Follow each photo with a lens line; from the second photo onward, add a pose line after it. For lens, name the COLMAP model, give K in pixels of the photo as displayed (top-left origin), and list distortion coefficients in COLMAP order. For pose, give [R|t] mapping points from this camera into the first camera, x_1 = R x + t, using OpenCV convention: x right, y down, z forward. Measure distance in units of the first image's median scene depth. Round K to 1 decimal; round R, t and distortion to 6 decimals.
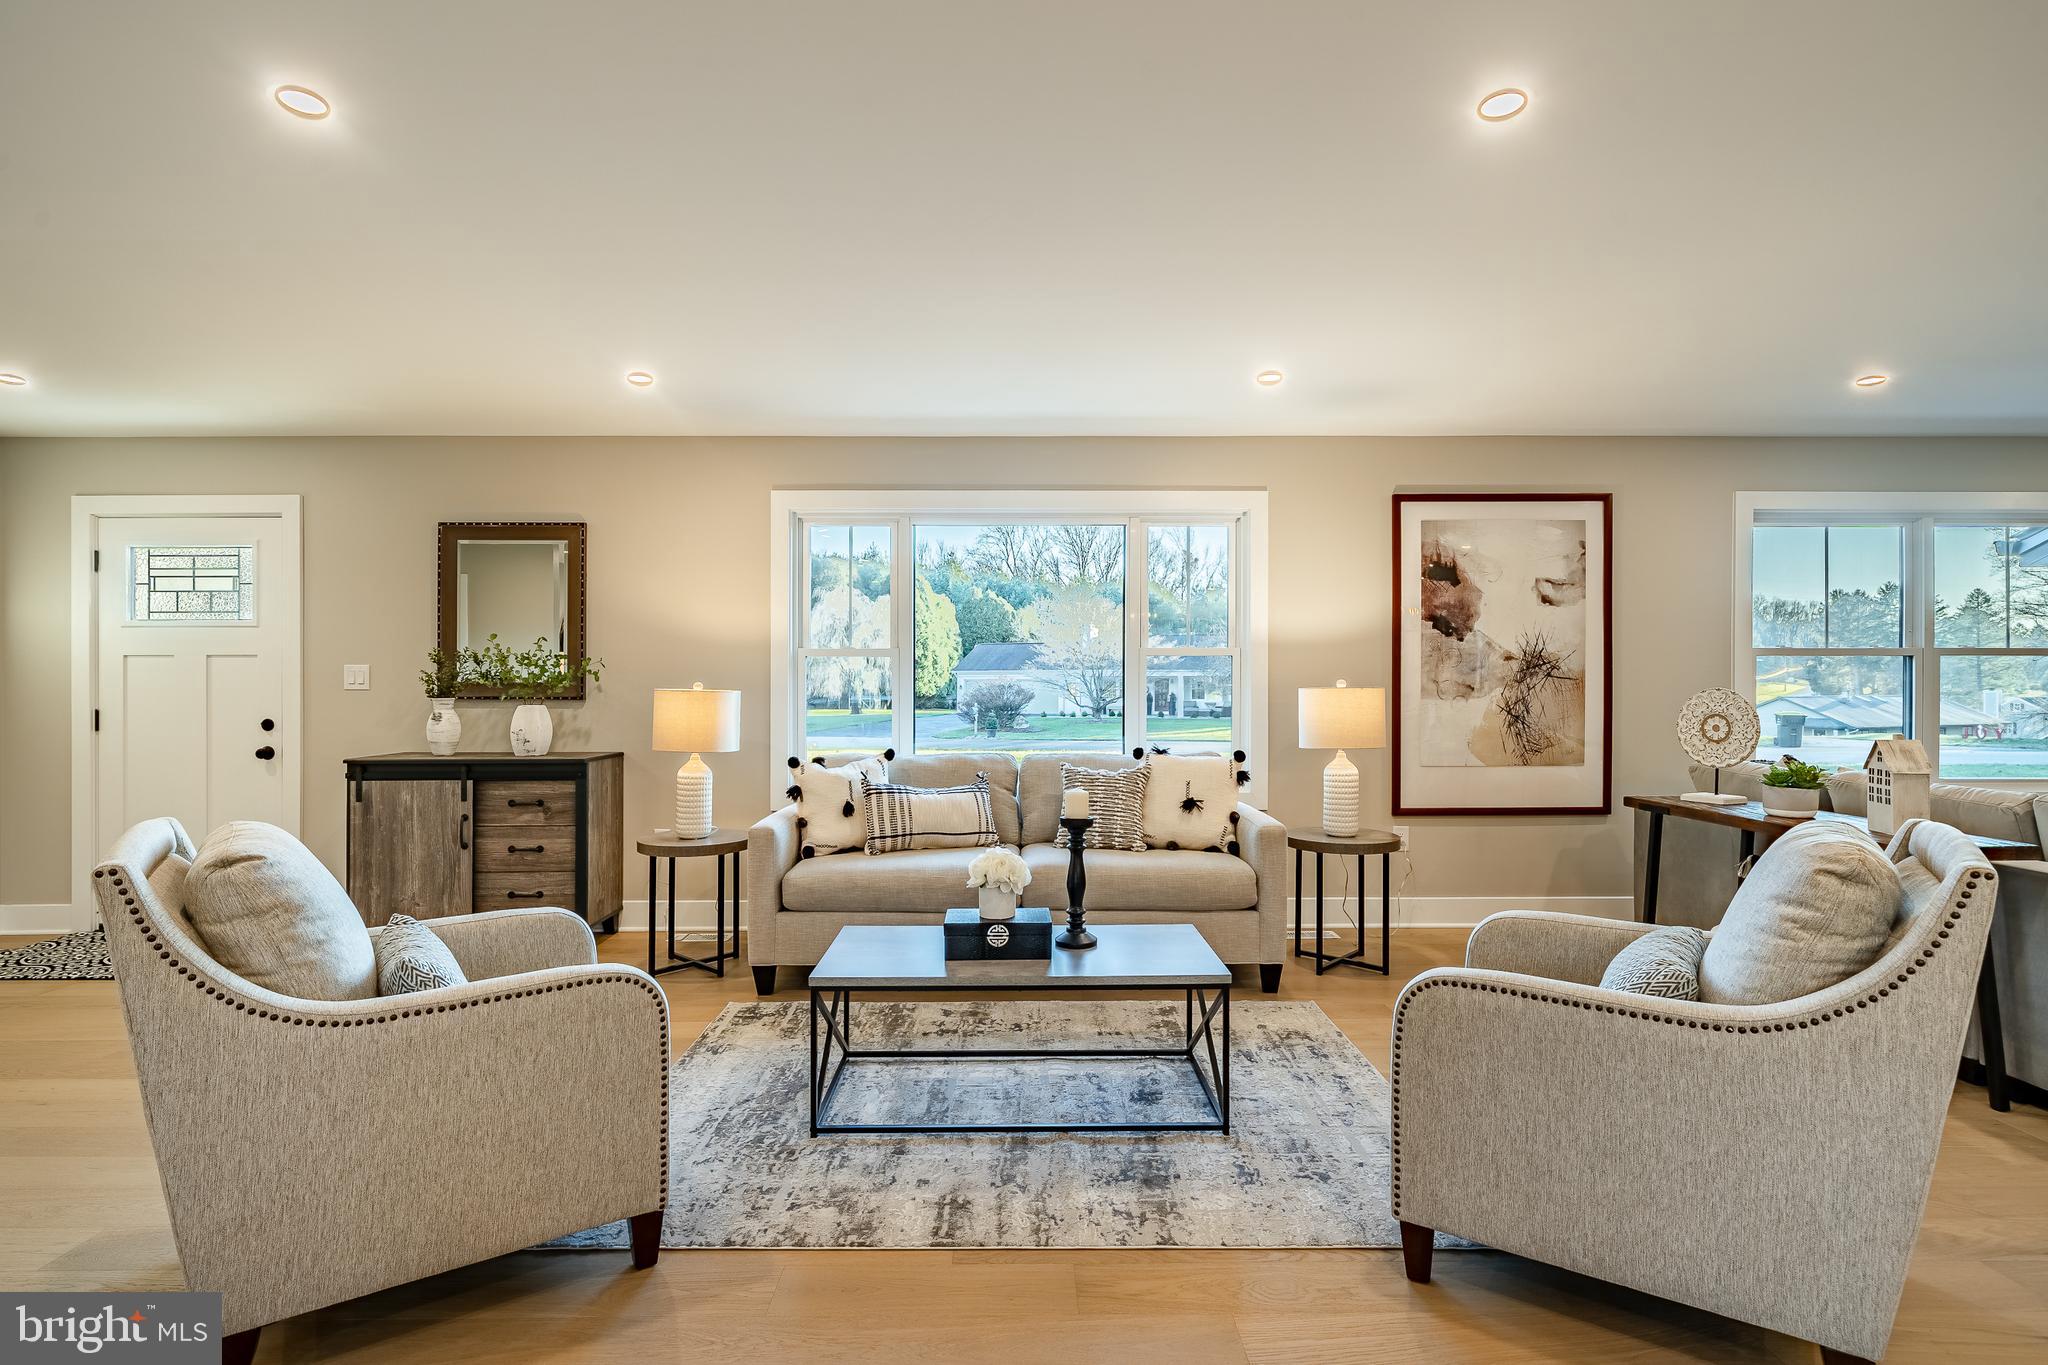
lens RADIAL K [[961.5, 0, 1021.7], [0, 961.5, 689.2], [0, 0, 1]] dist [-0.005592, 0.001026]
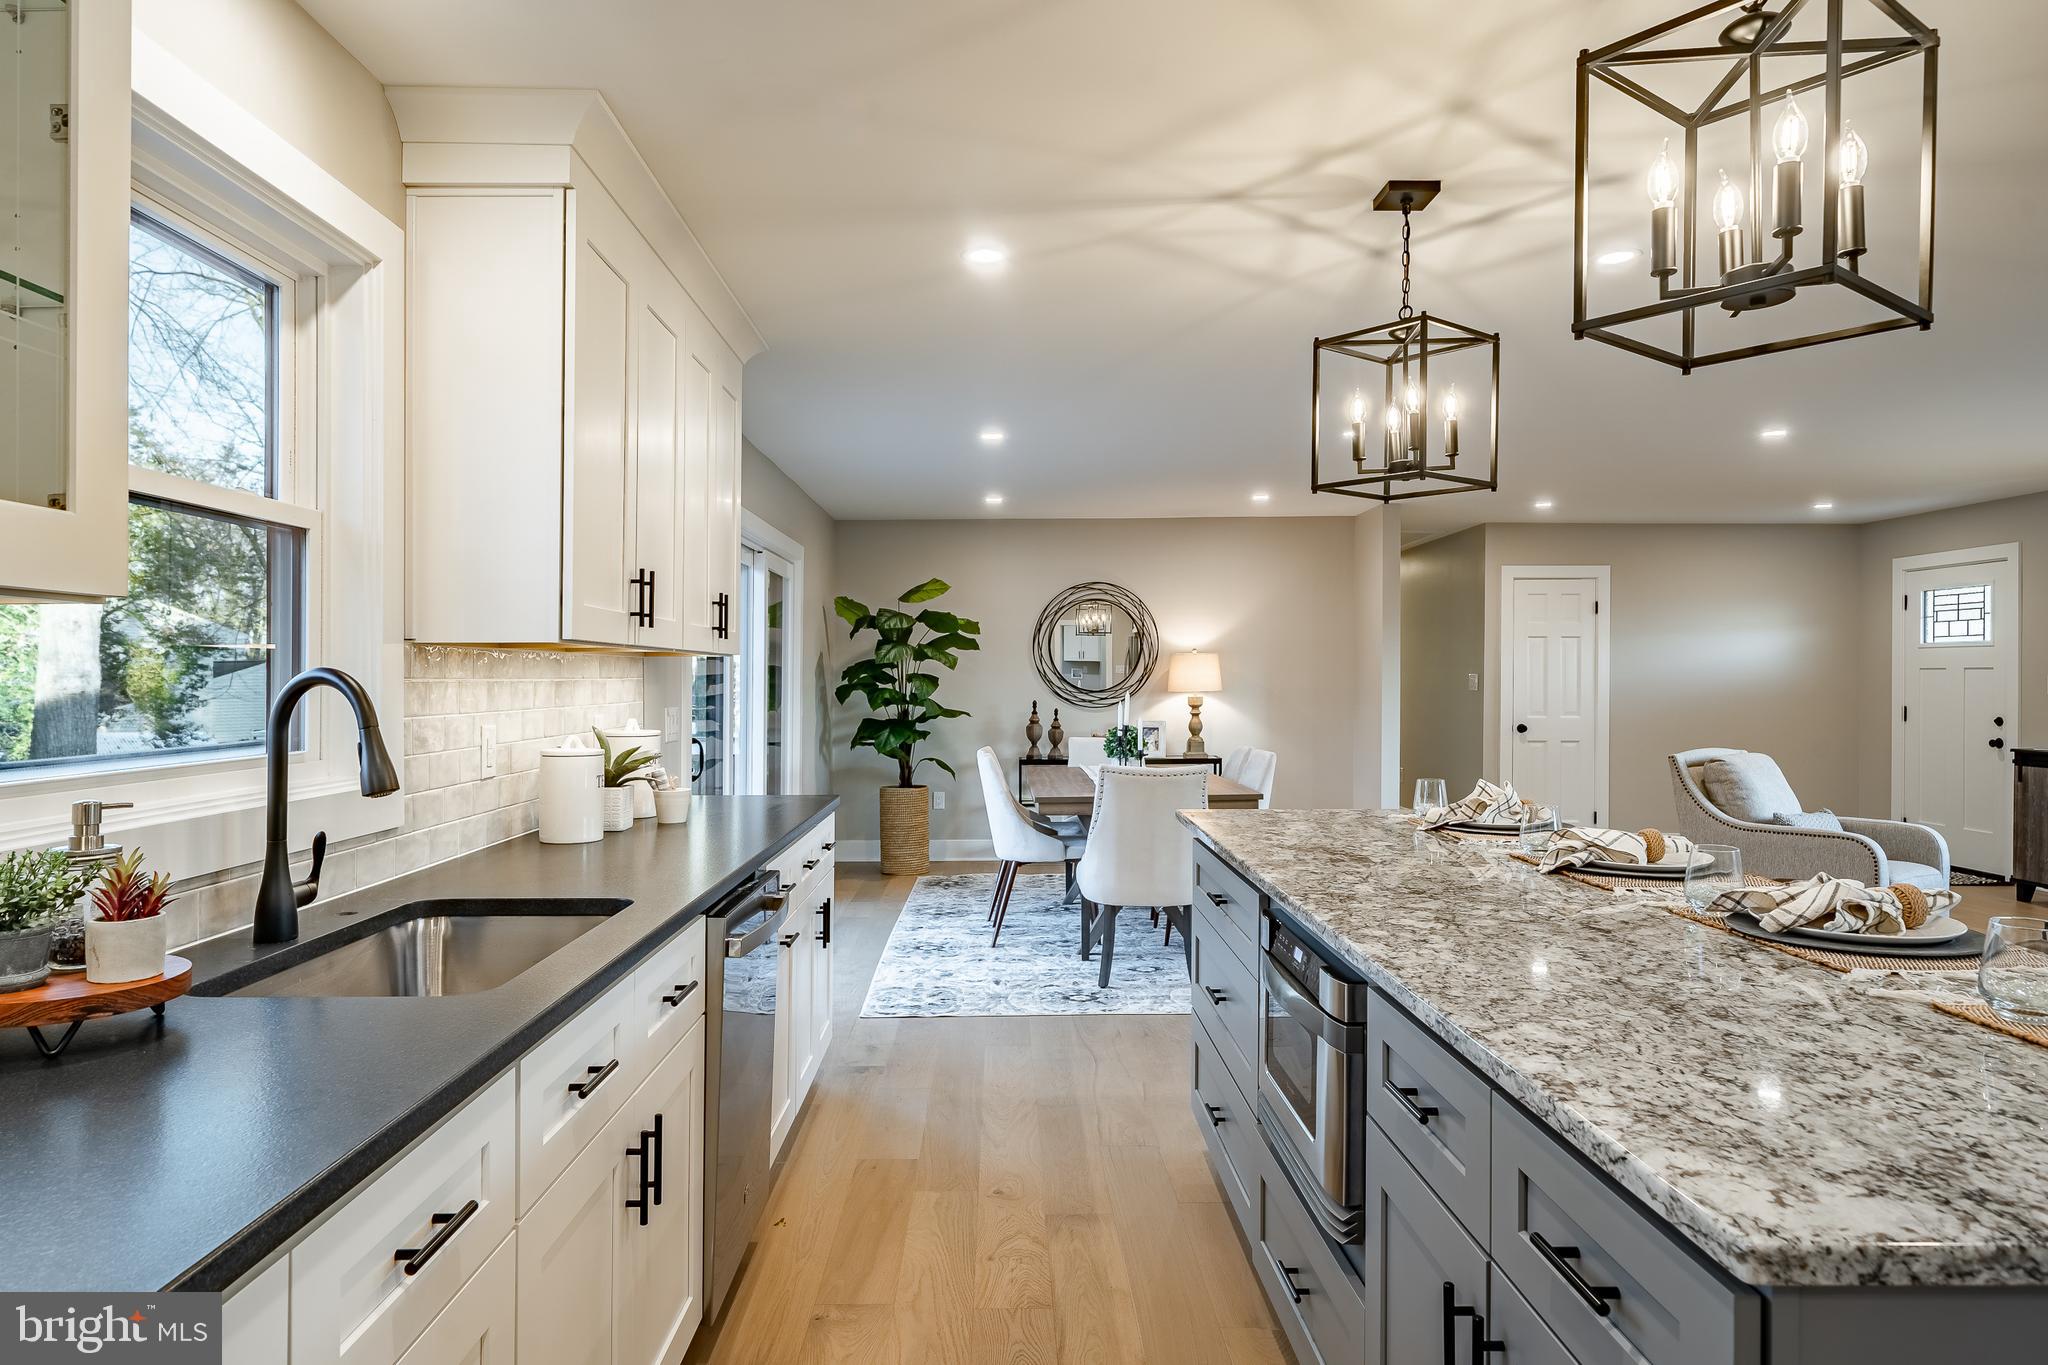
lens RADIAL K [[1265.8, 0, 1013.4], [0, 1265.8, 681.1], [0, 0, 1]] dist [0.010862, -0.004050]
pose [[0.004891, 0.005760, -0.999971, 0.938367], [-0.009221, 0.999941, 0.005715, -0.015213], [0.999946, 0.009192, 0.004944, -0.344002]]
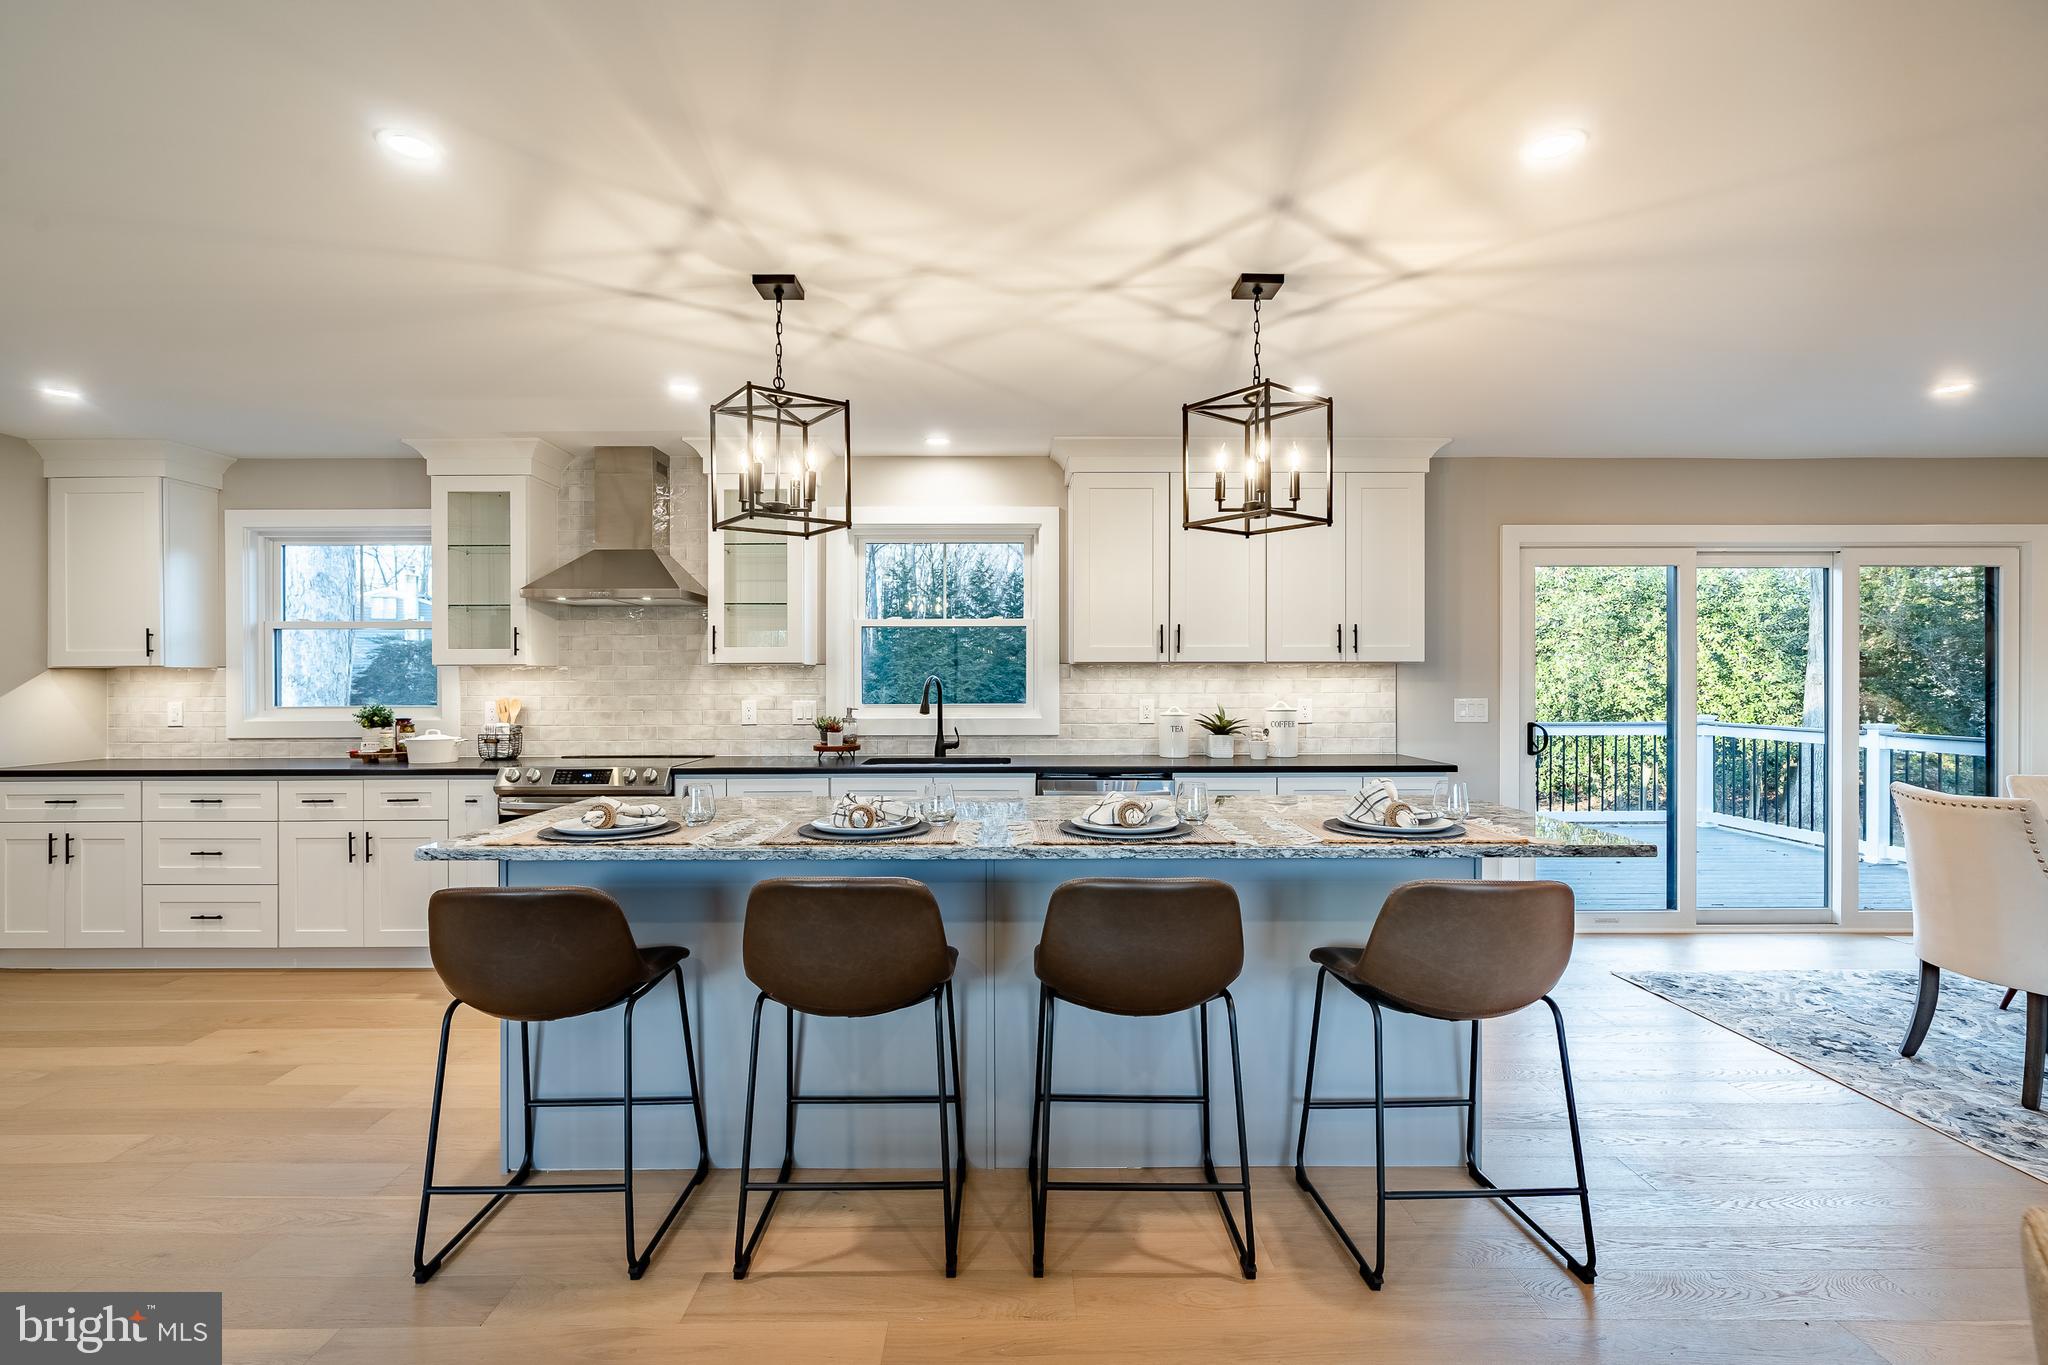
lens RADIAL K [[961.5, 0, 1002.4], [0, 961.5, 692.8], [0, 0, 1]] dist [-0.005592, 0.001026]
pose [[-0.999939, 0.005308, 0.009693, 0.460503], [0.005560, 0.999641, 0.026212, -0.023437], [-0.009551, 0.026264, -0.999609, 0.438826]]
